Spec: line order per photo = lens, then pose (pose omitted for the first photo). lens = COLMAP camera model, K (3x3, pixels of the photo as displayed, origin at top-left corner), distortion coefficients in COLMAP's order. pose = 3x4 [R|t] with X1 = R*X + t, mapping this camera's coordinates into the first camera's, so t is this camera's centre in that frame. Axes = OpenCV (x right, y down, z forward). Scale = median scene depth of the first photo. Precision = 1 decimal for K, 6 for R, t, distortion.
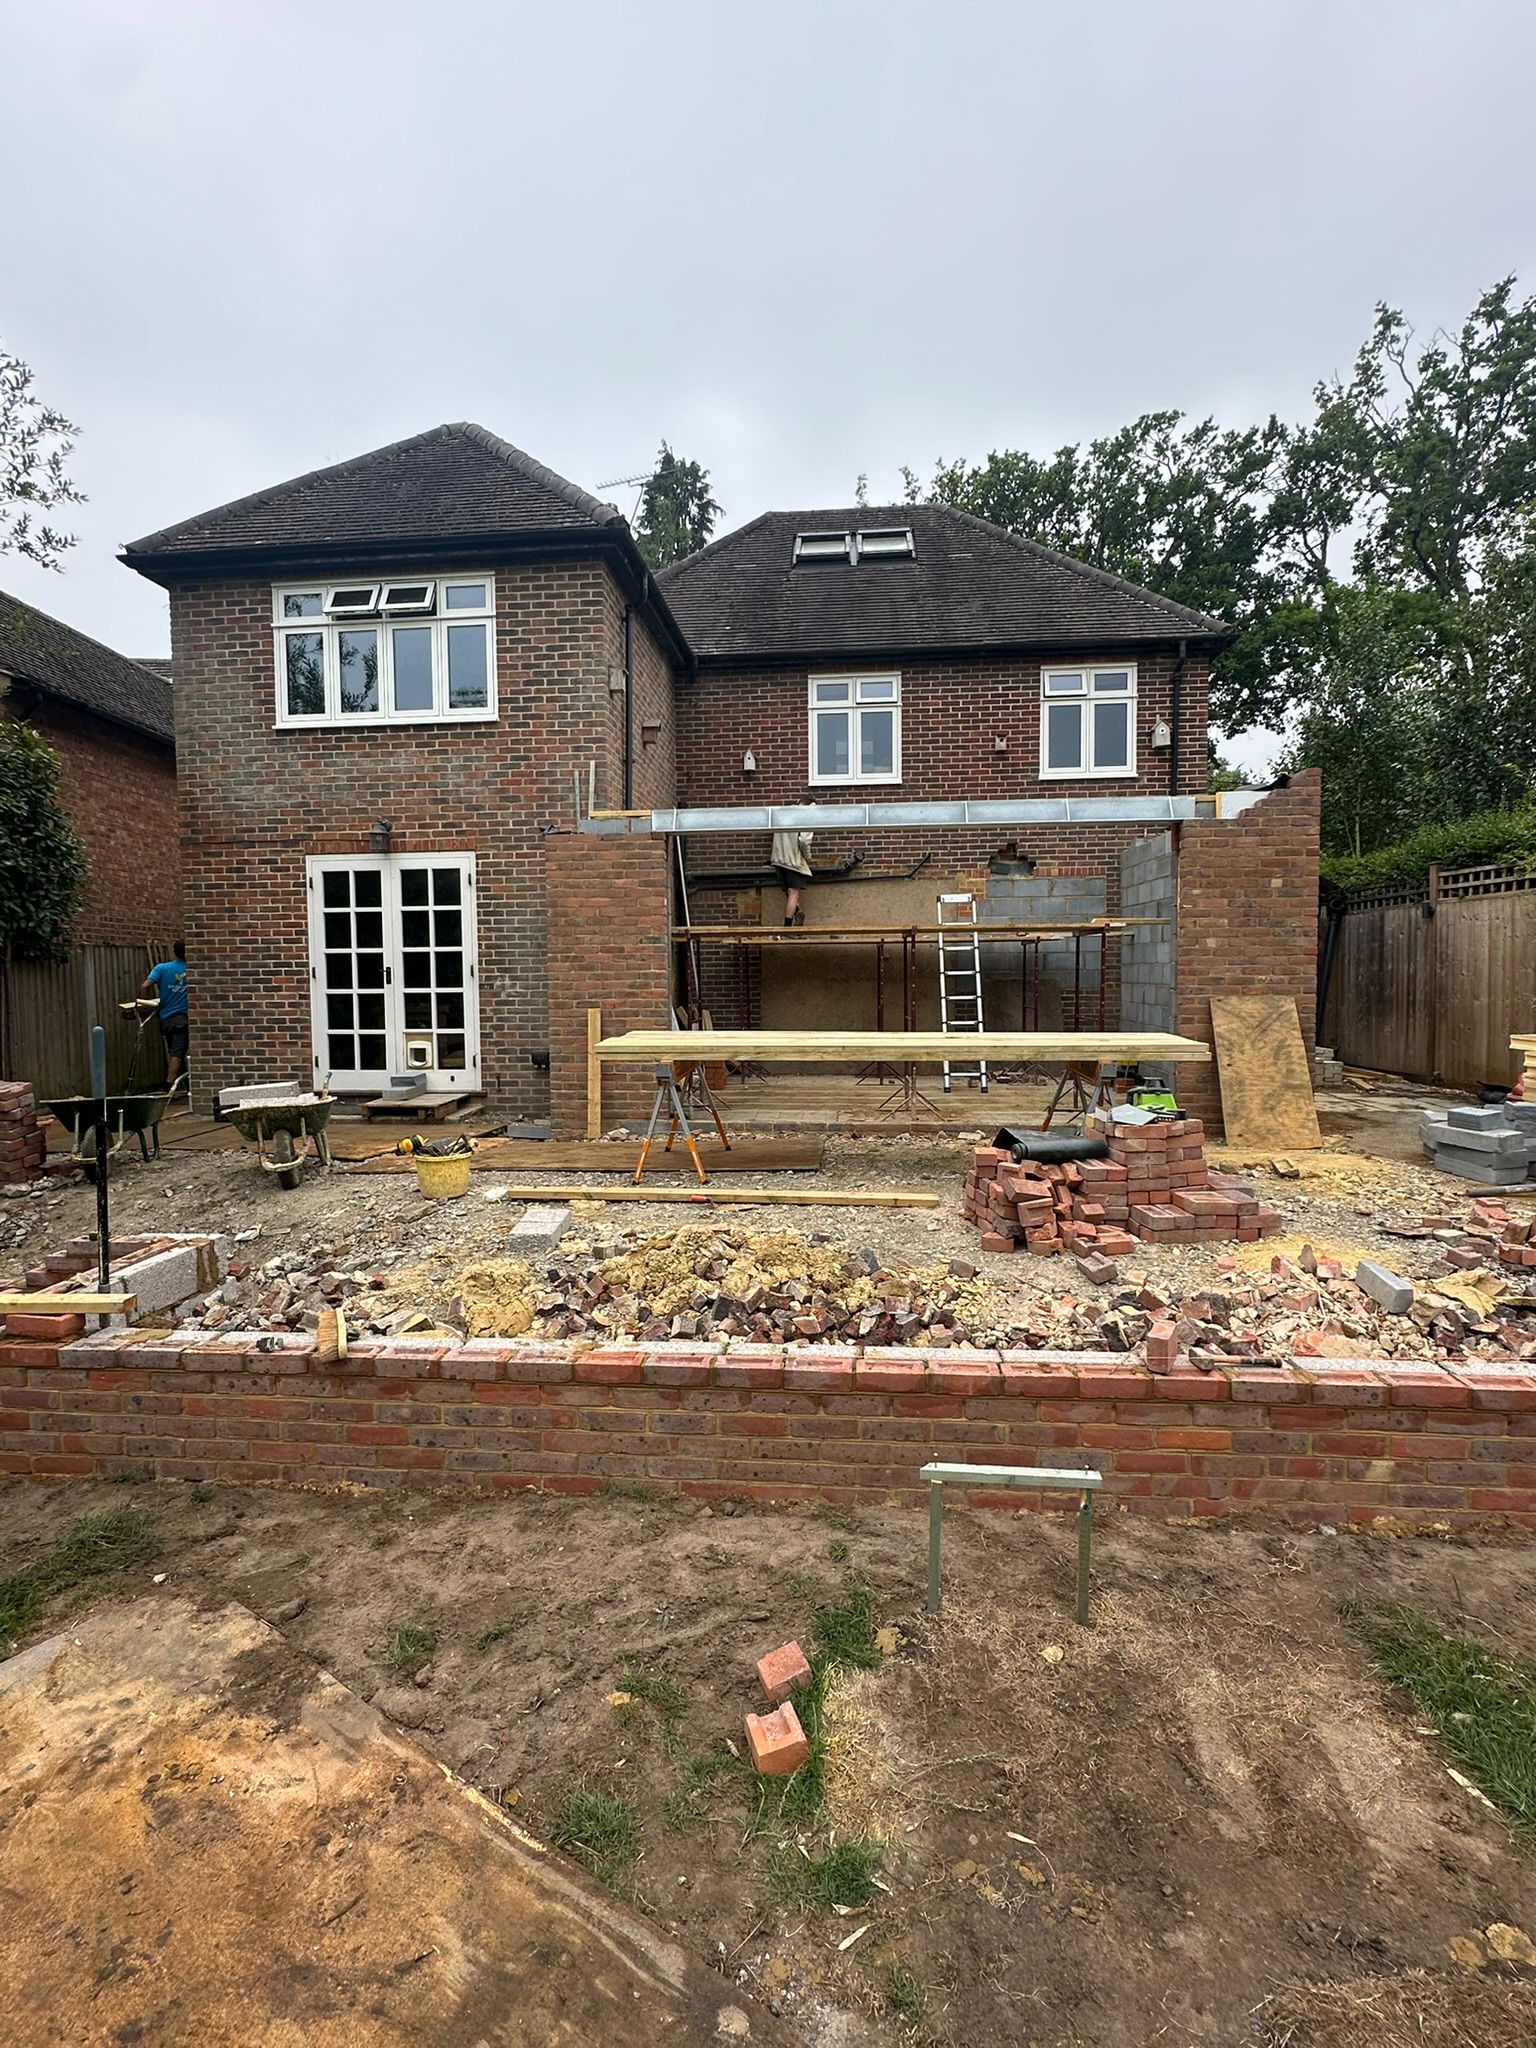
lens RADIAL K [[955.3, 0, 763.8], [0, 955.3, 1019.7], [0, 0, 1]] dist [-0.003132, 0.000401]
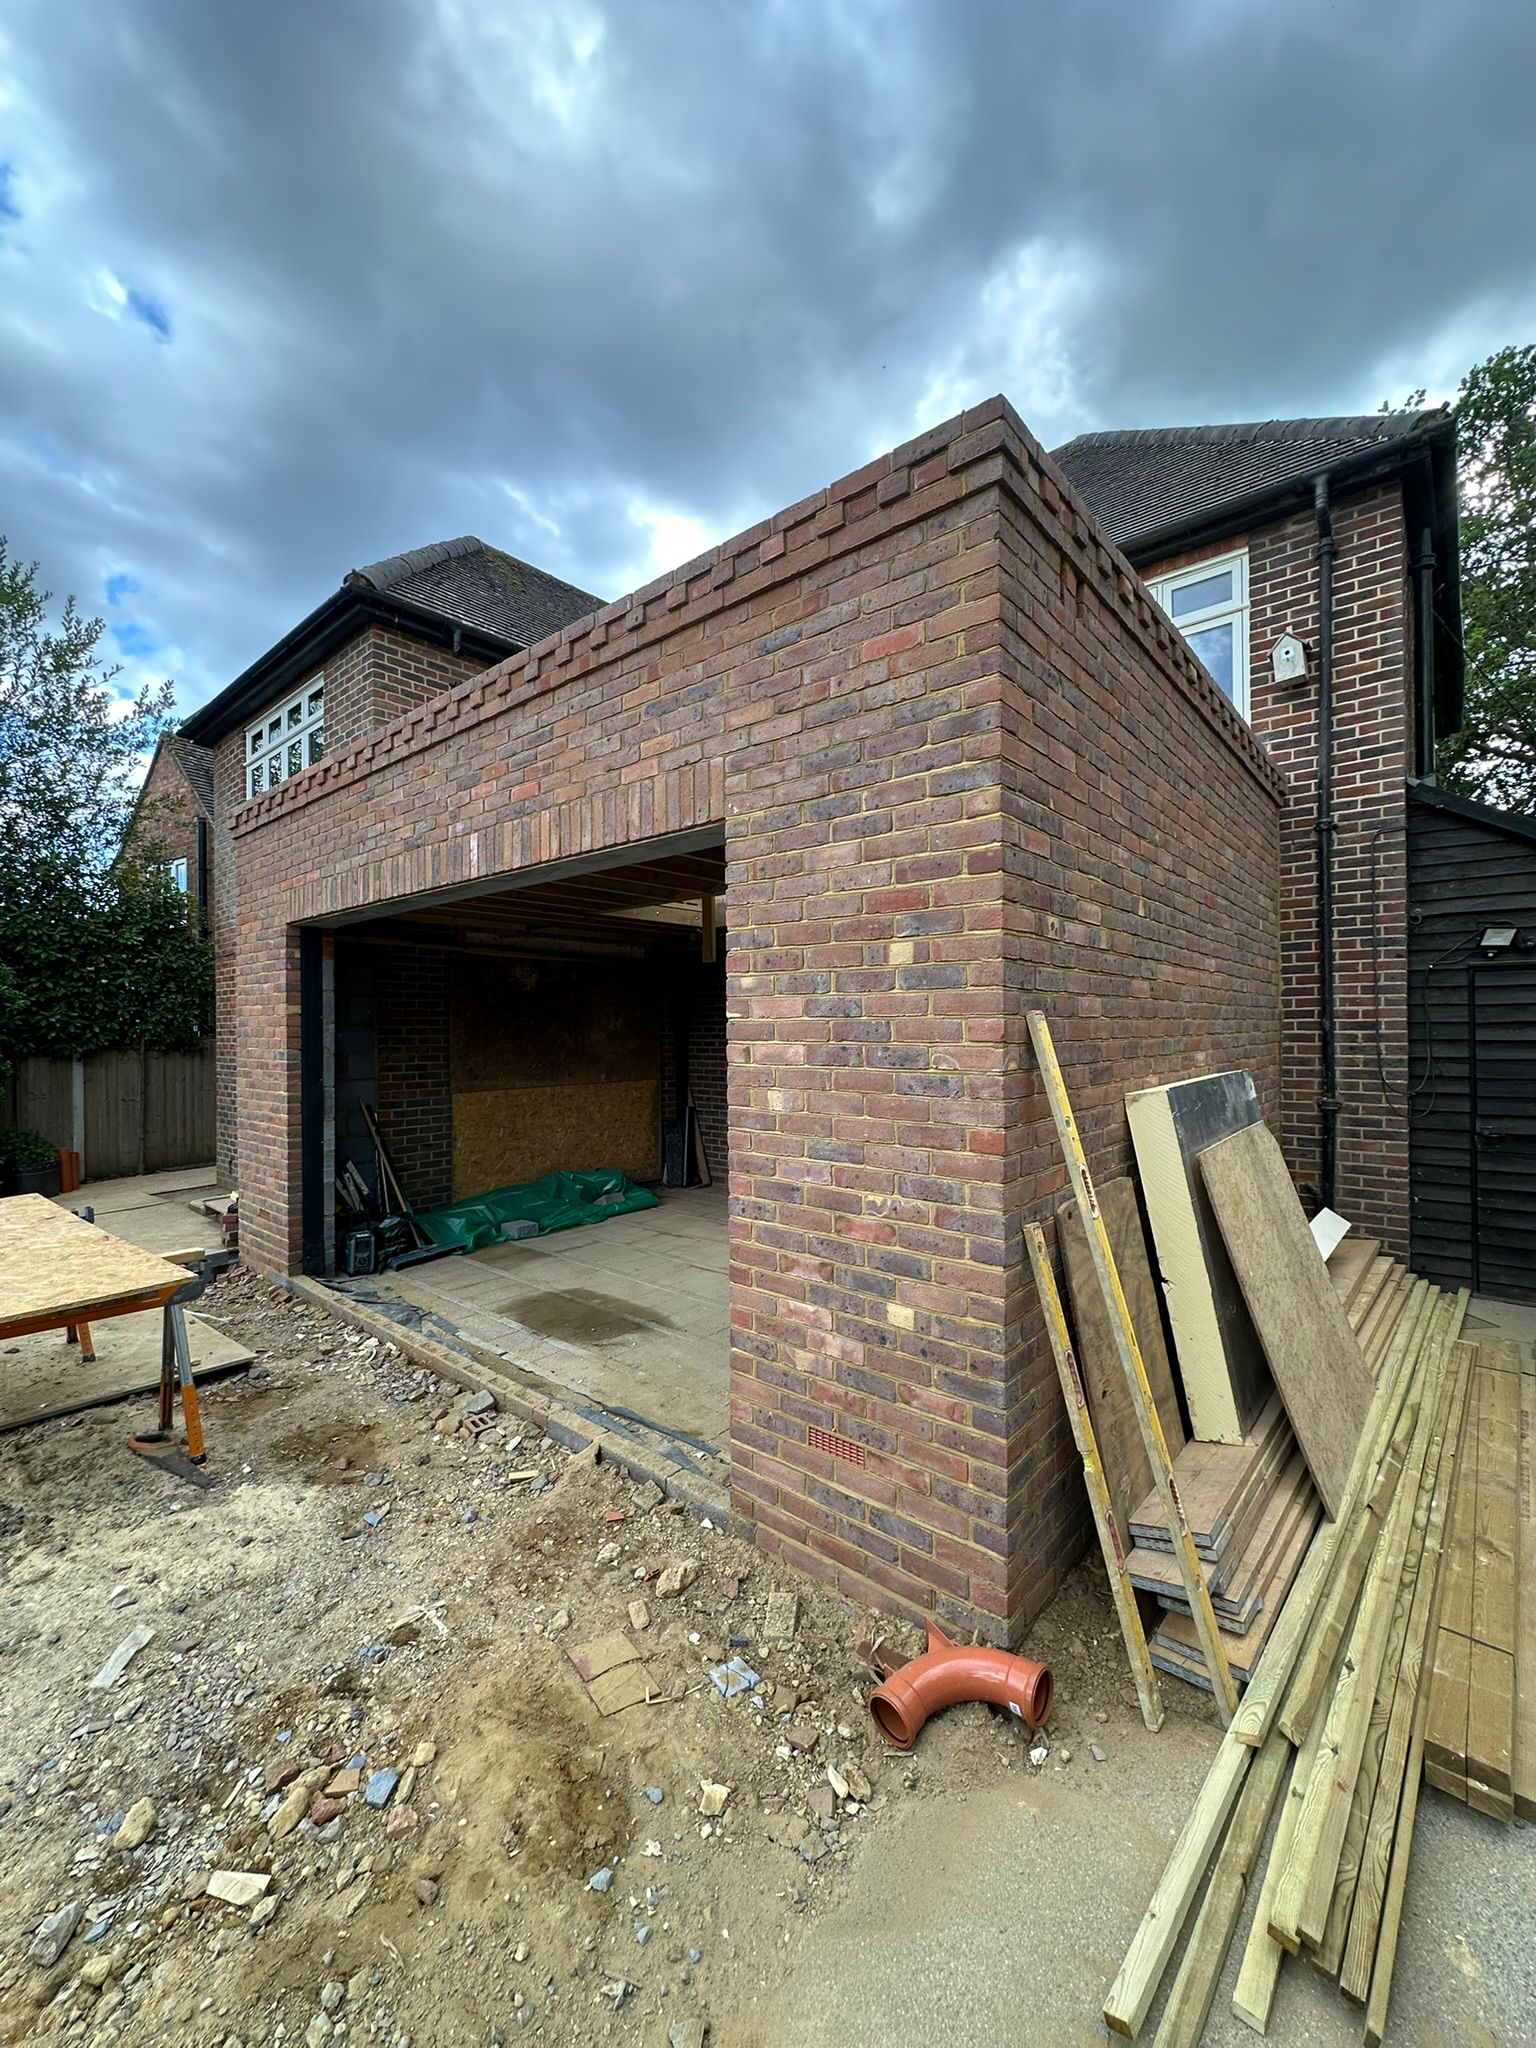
lens RADIAL K [[812.7, 0, 768.0], [0, 812.7, 1024.0], [0, 0, 1]] dist [-0.002325, -0.000130]
pose [[0.815570, 0.001497, -0.578656, 0.557951], [-0.027275, 0.998985, -0.035858, -0.083960], [0.578015, 0.045027, 0.814783, 0.580327]]
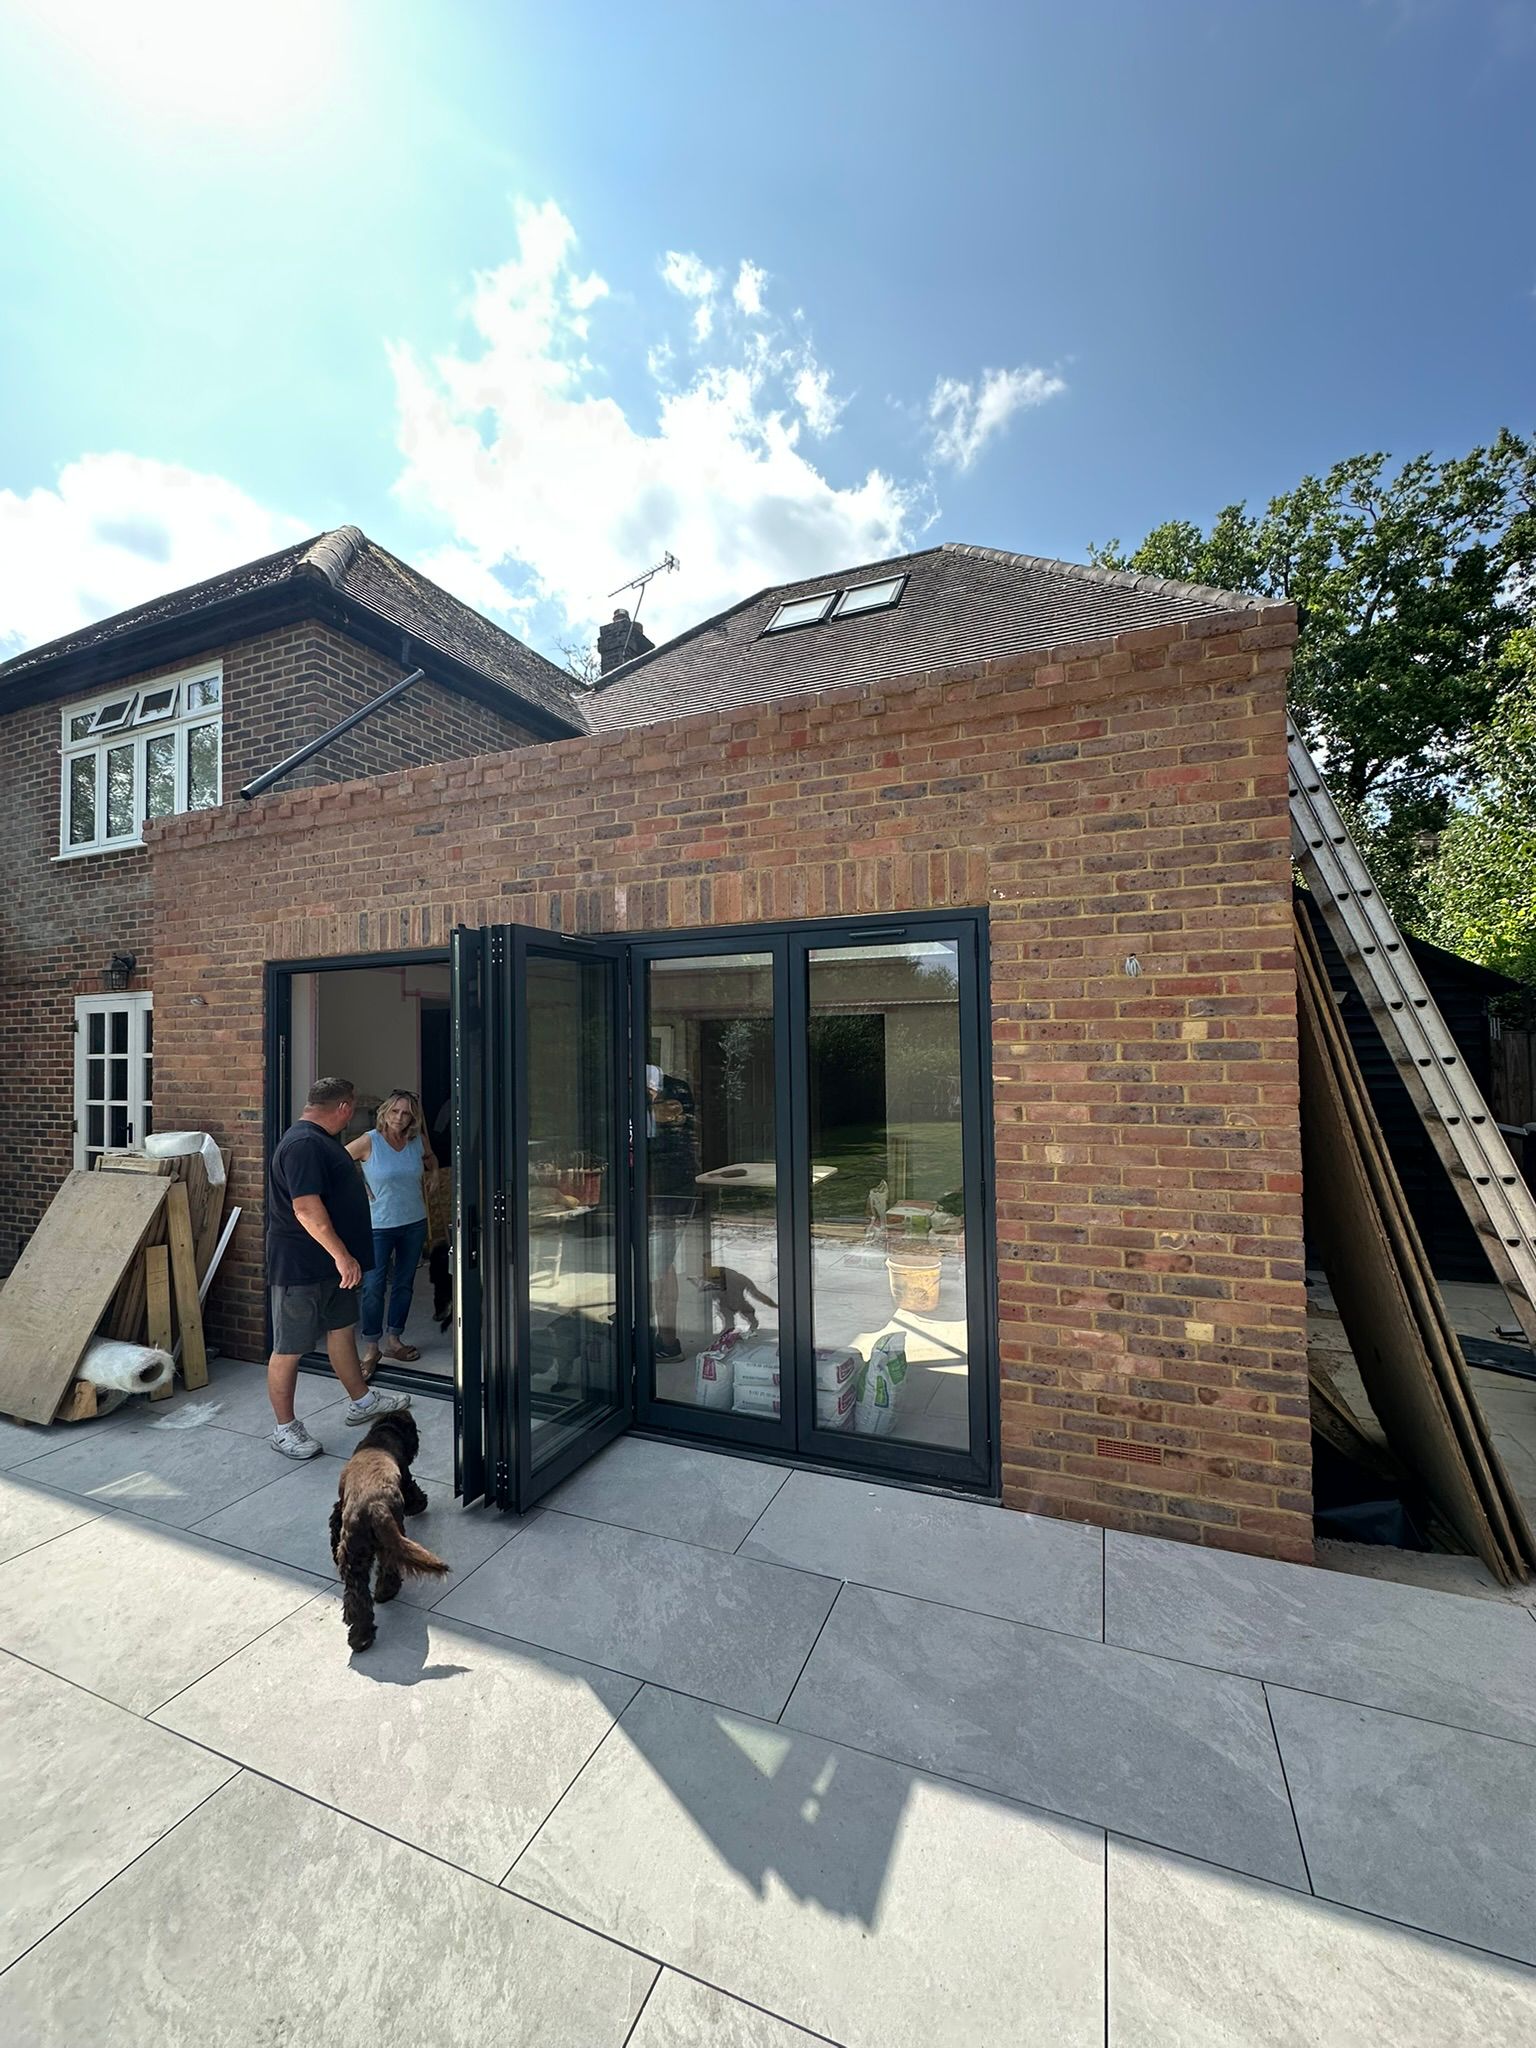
lens RADIAL K [[817.2, 0, 768.0], [0, 817.2, 1024.0], [0, 0, 1]] dist [-0.003941, 0.000323]
pose [[0.955509, -0.014056, -0.294626, 0.374925], [-0.007705, 0.997334, -0.072570, -0.095052], [0.294861, 0.071611, 0.952853, 0.462325]]
